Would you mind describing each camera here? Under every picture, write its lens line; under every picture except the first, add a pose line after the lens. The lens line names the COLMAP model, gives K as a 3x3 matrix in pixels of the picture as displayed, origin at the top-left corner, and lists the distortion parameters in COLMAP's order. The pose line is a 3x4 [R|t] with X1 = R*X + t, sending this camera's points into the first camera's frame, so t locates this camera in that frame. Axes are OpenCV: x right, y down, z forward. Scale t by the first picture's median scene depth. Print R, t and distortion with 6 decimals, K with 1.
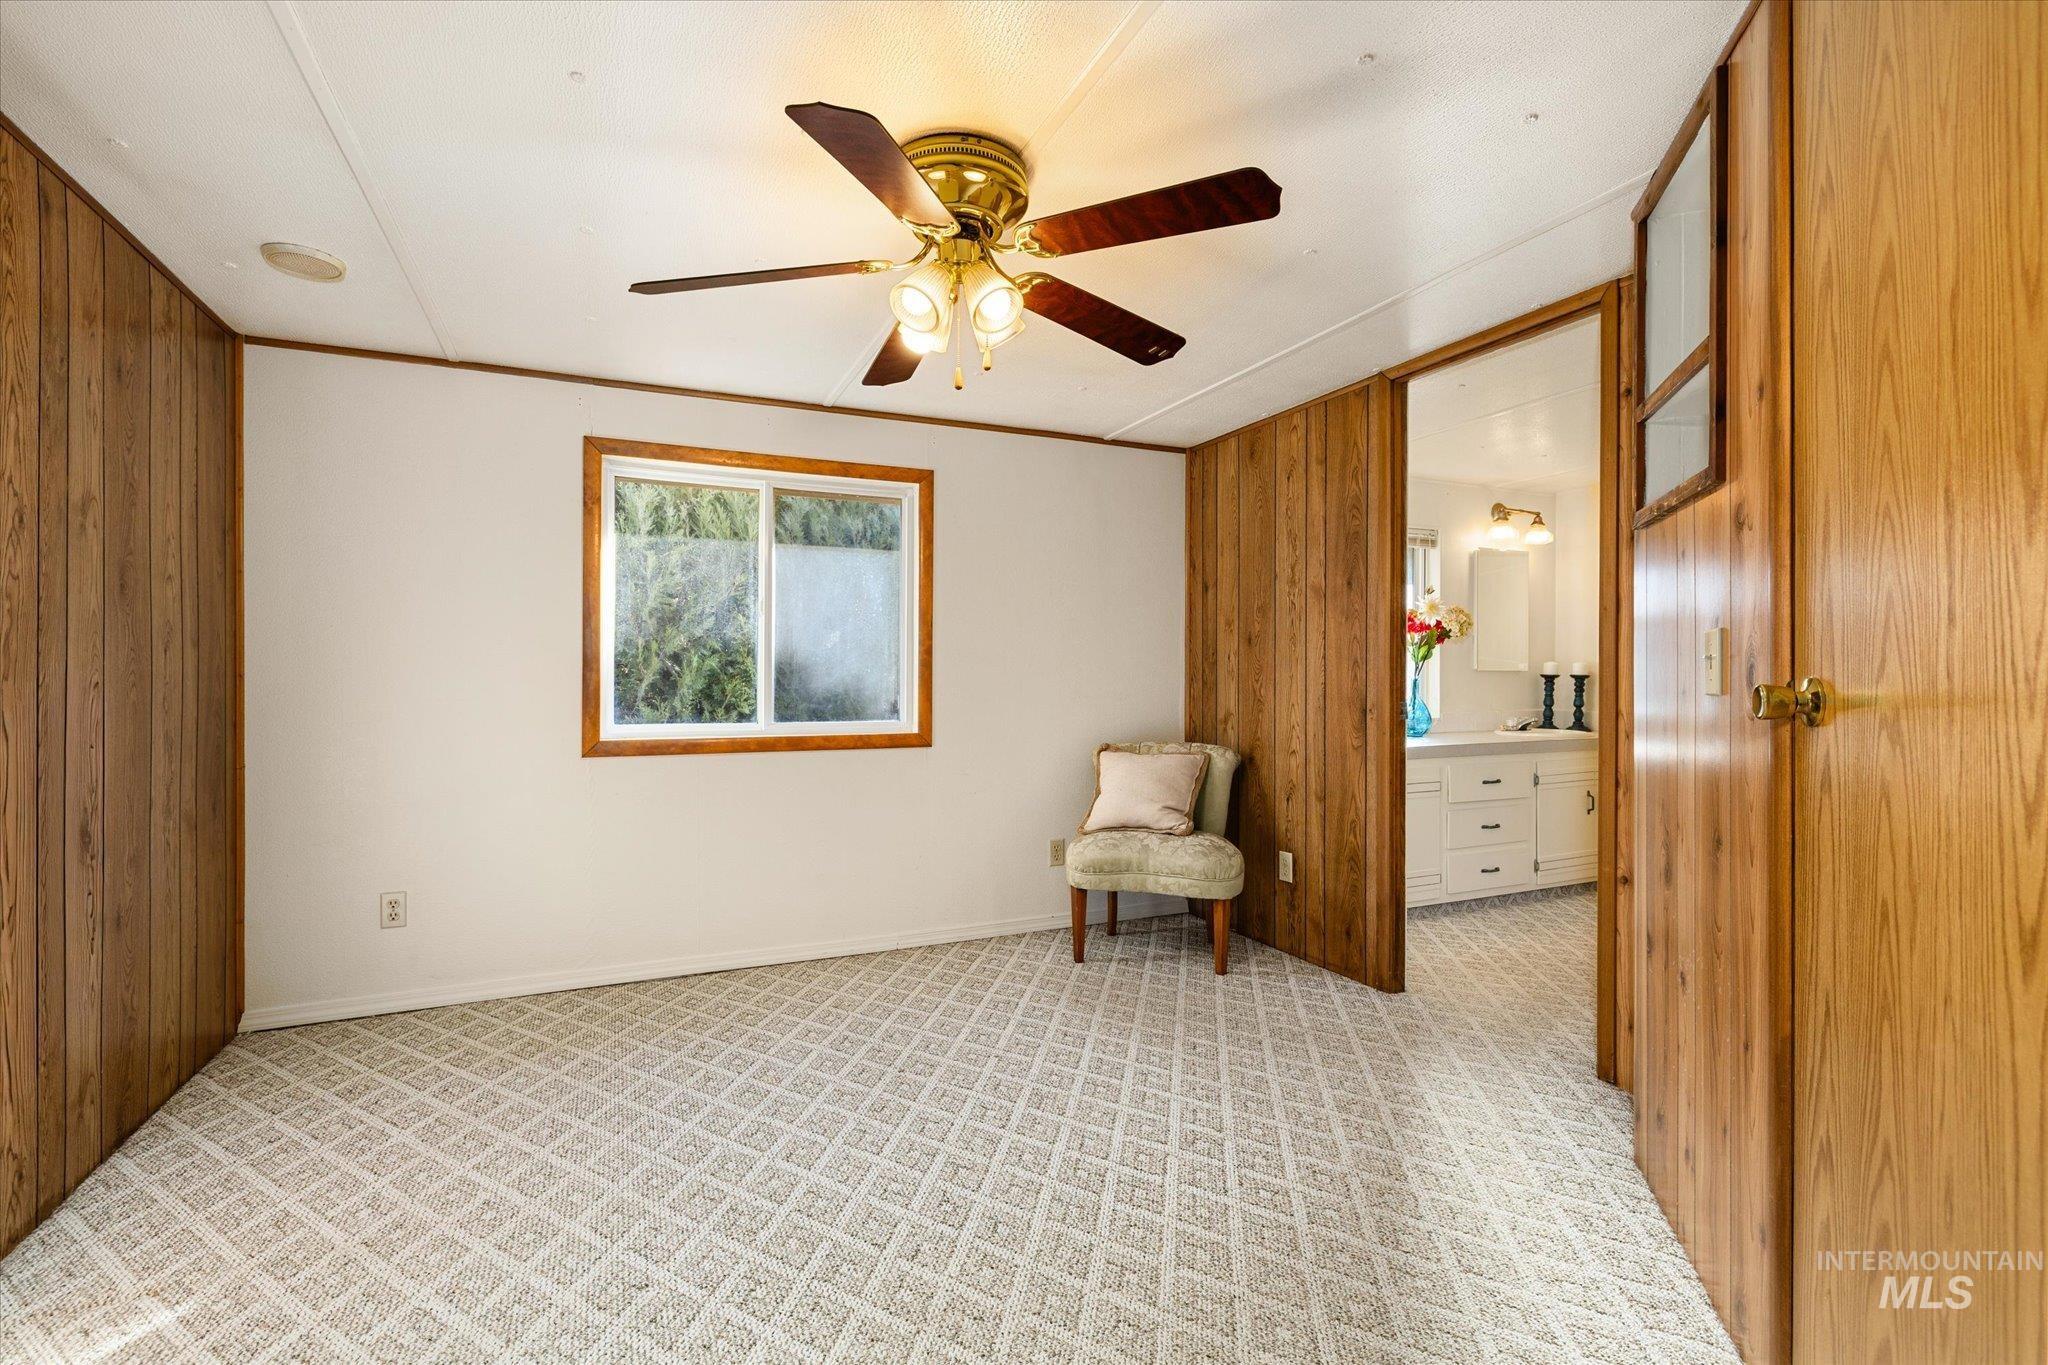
lens RADIAL K [[896.4, 0, 1022.4], [0, 896.4, 679.9], [0, 0, 1]] dist [-0.001717, 0.000060]
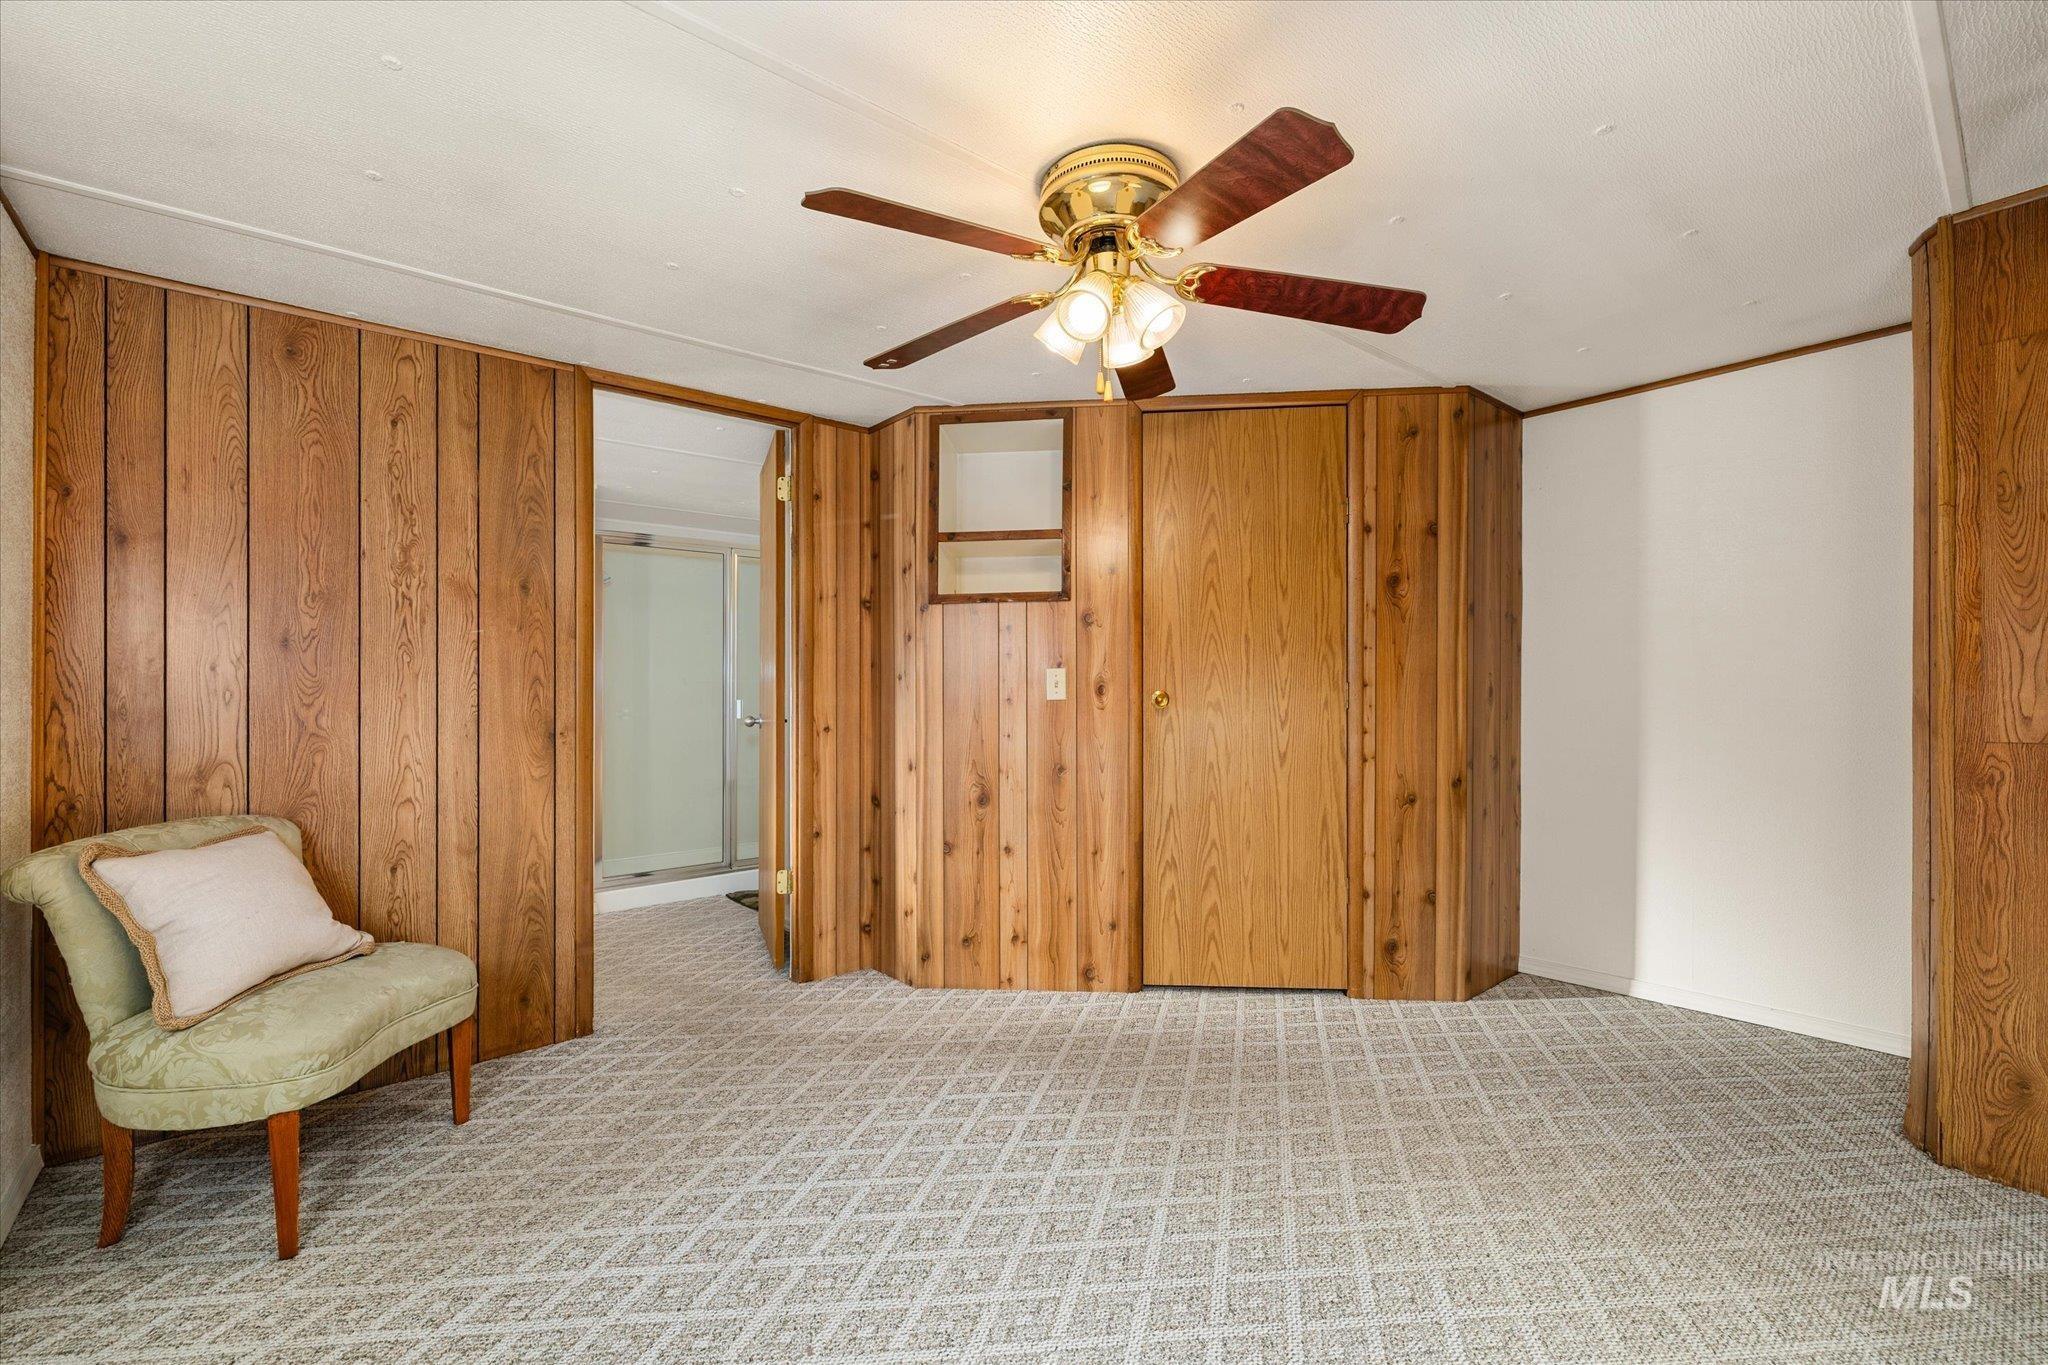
lens RADIAL K [[851.3, 0, 1025.8], [0, 851.3, 696.3], [0, 0, 1]] dist [-0.000249, -0.000739]
pose [[-0.255201, -0.002335, 0.966885, -0.534456], [0.013919, 0.999885, 0.006088, -0.002250], [-0.966788, 0.015012, -0.255139, 0.739602]]
